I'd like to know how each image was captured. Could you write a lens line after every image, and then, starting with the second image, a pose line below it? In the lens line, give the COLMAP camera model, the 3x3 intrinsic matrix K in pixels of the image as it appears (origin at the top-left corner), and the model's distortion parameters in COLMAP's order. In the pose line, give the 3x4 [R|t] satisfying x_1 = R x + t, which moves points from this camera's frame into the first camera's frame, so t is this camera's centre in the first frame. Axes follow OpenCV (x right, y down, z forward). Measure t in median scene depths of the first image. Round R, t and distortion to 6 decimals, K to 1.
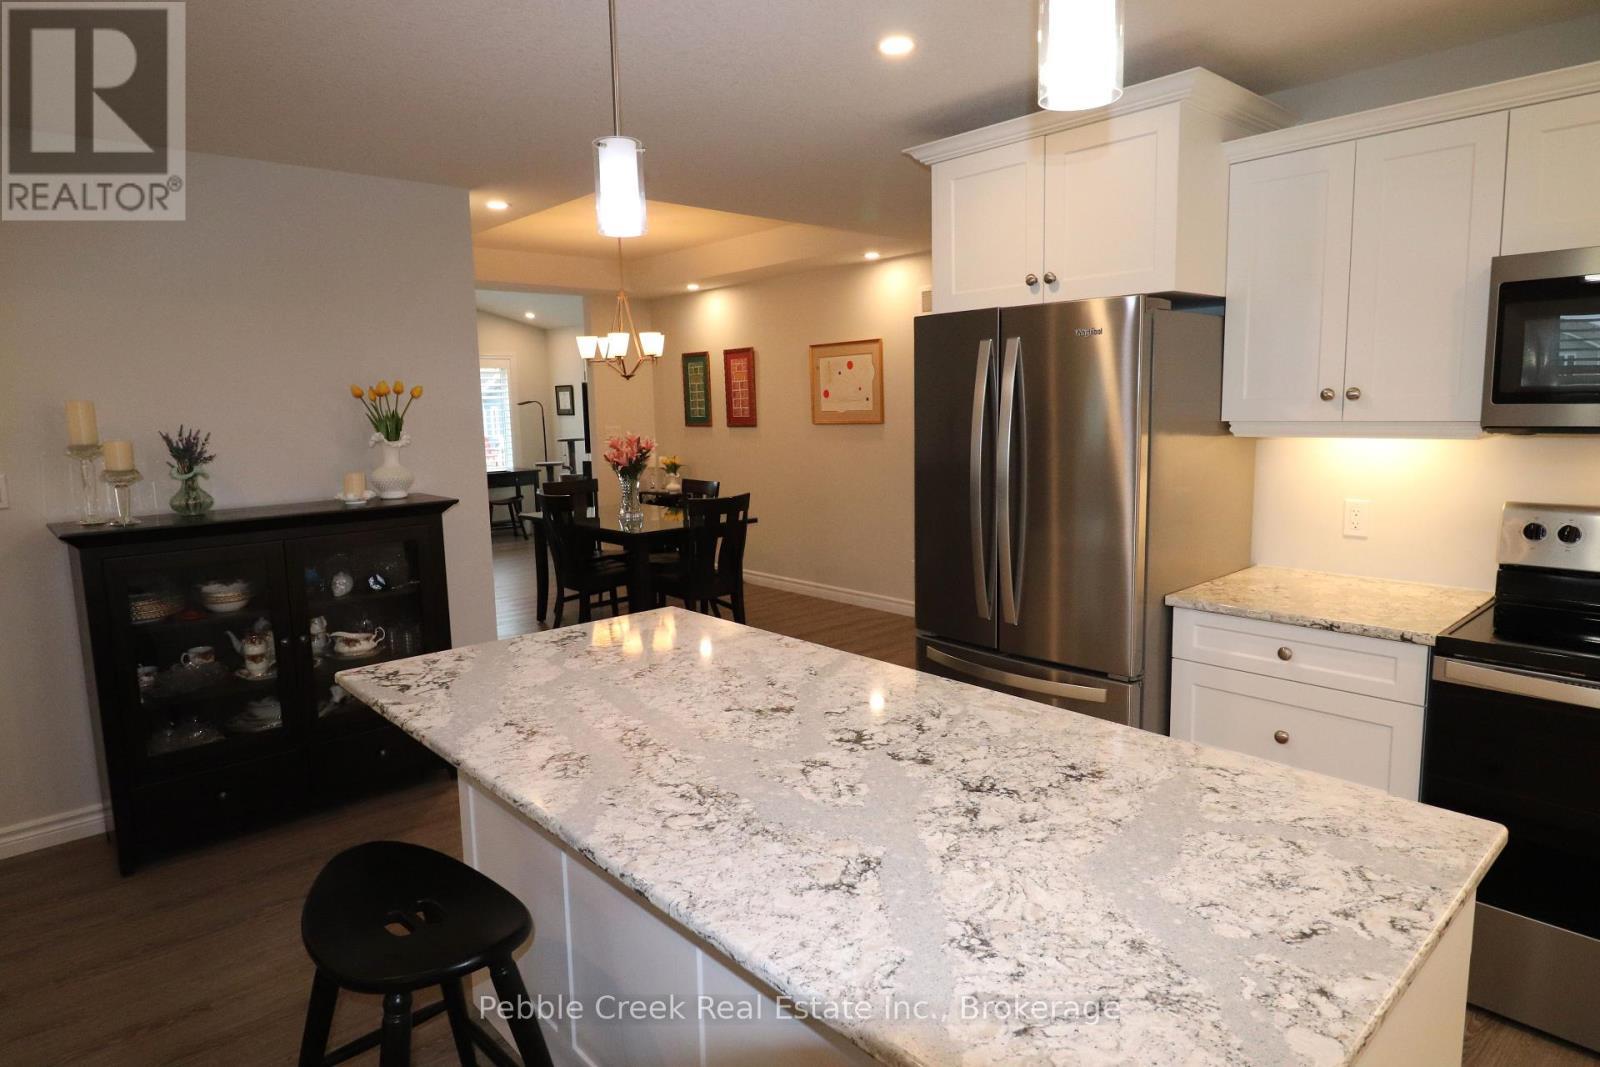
lens RADIAL K [[925.9, 0, 806.6], [0, 925.9, 522.2], [0, 0, 1]] dist [0.007398, -0.012387]
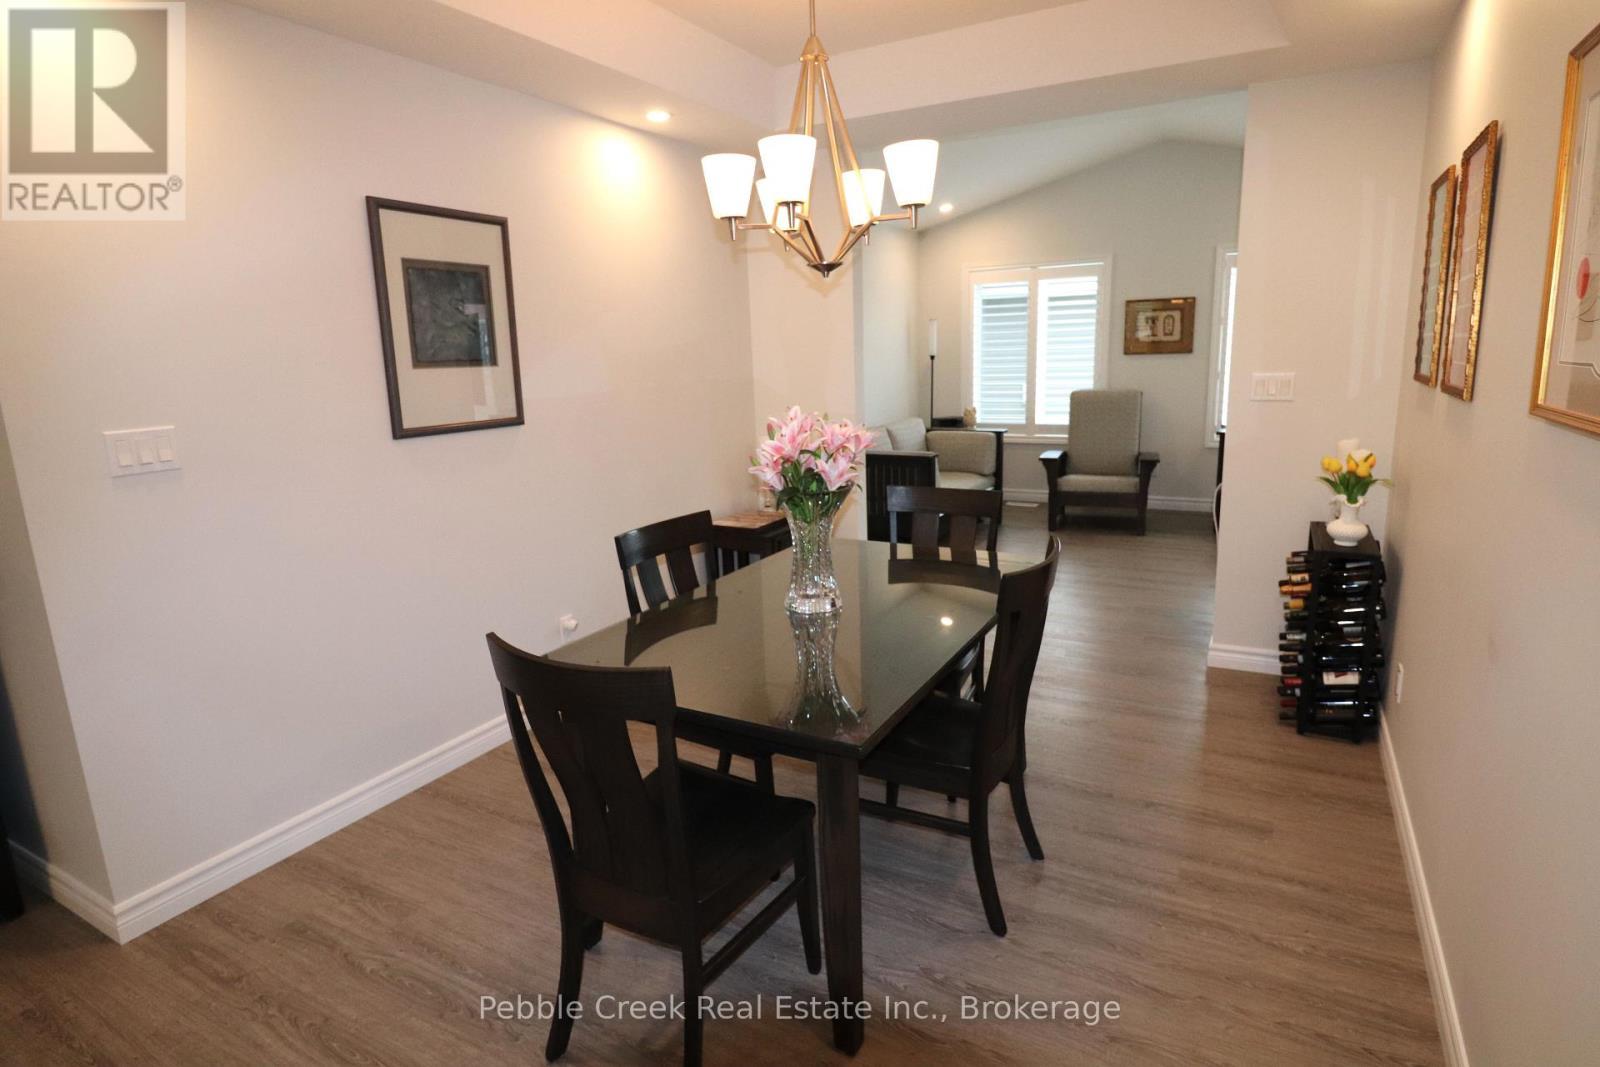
lens RADIAL K [[840.0, 0, 805.0], [0, 840.0, 517.7], [0, 0, 1]] dist [-0.000481, -0.000864]
pose [[0.317635, 0.202144, -0.926416, 0.574288], [-0.098487, 0.978761, 0.179798, -0.406879], [0.943085, 0.034130, 0.330797, 3.068143]]
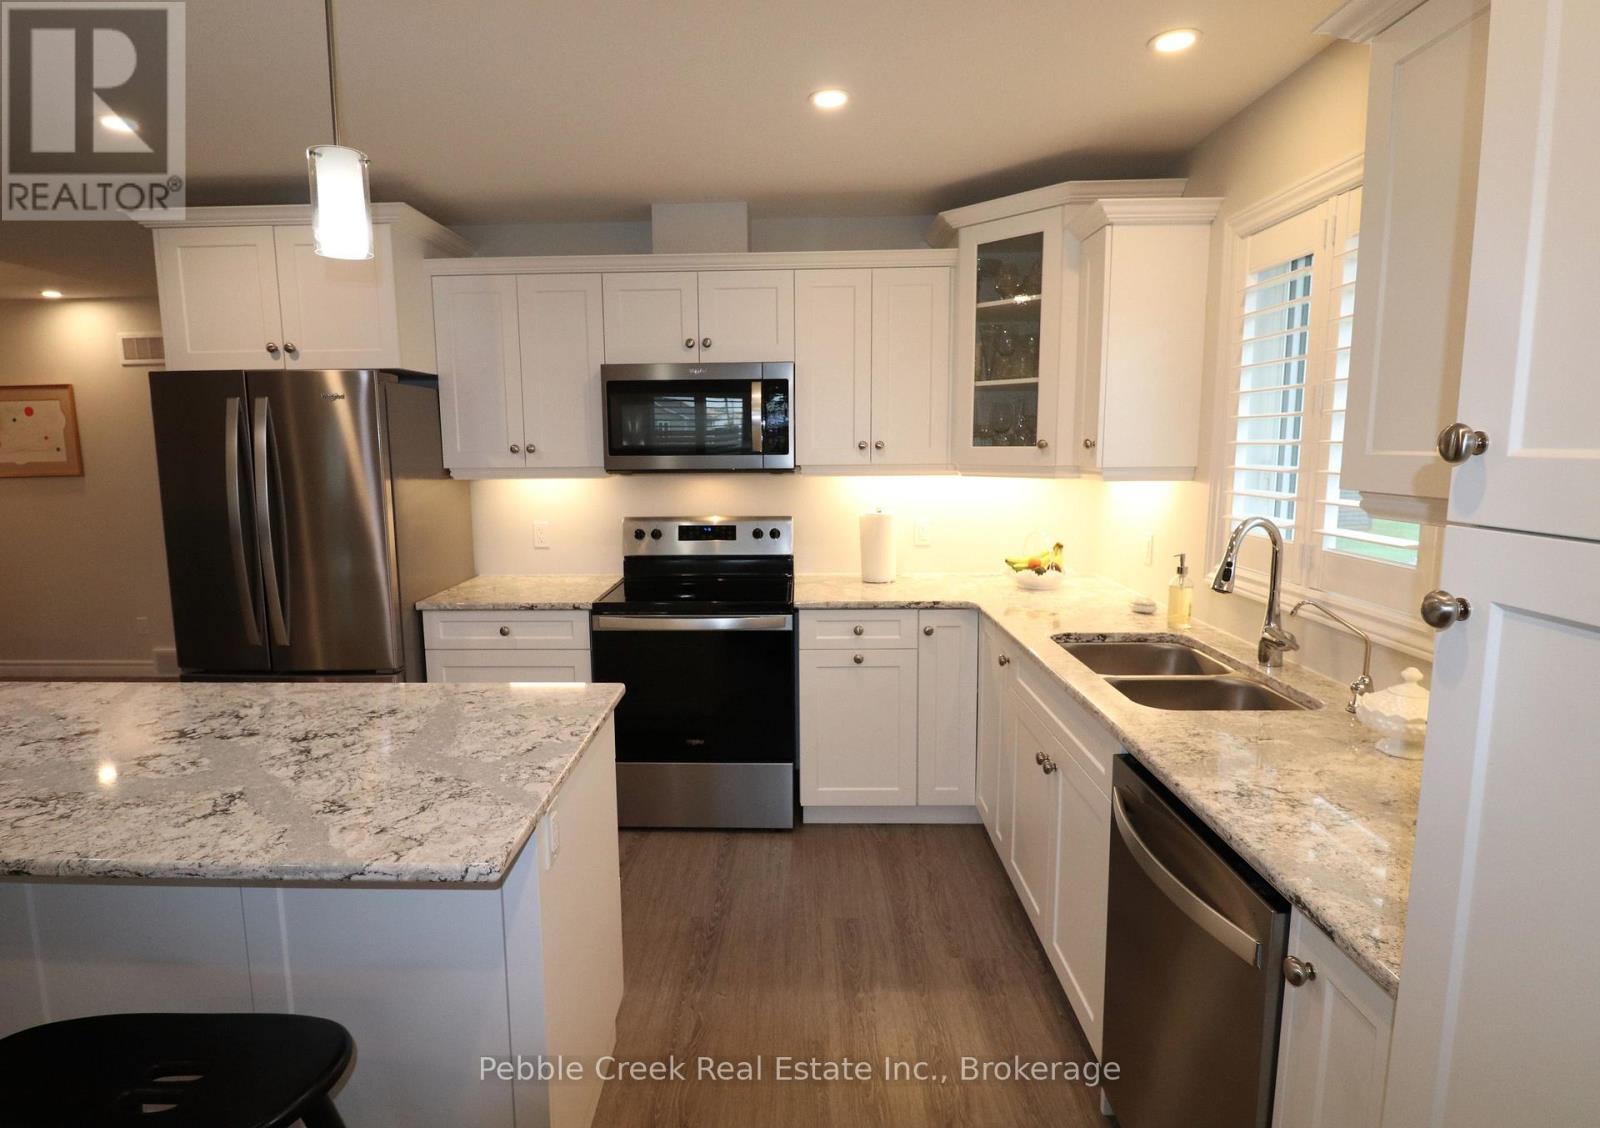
lens RADIAL K [[839.3, 0, 776.5], [0, 839.3, 555.5], [0, 0, 1]] dist [0.000747, -0.013481]
pose [[0.692865, -0.081631, 0.716432, -0.153977], [0.087736, 0.995733, 0.028605, 0.037333], [-0.715710, 0.043038, 0.697071, -0.286241]]
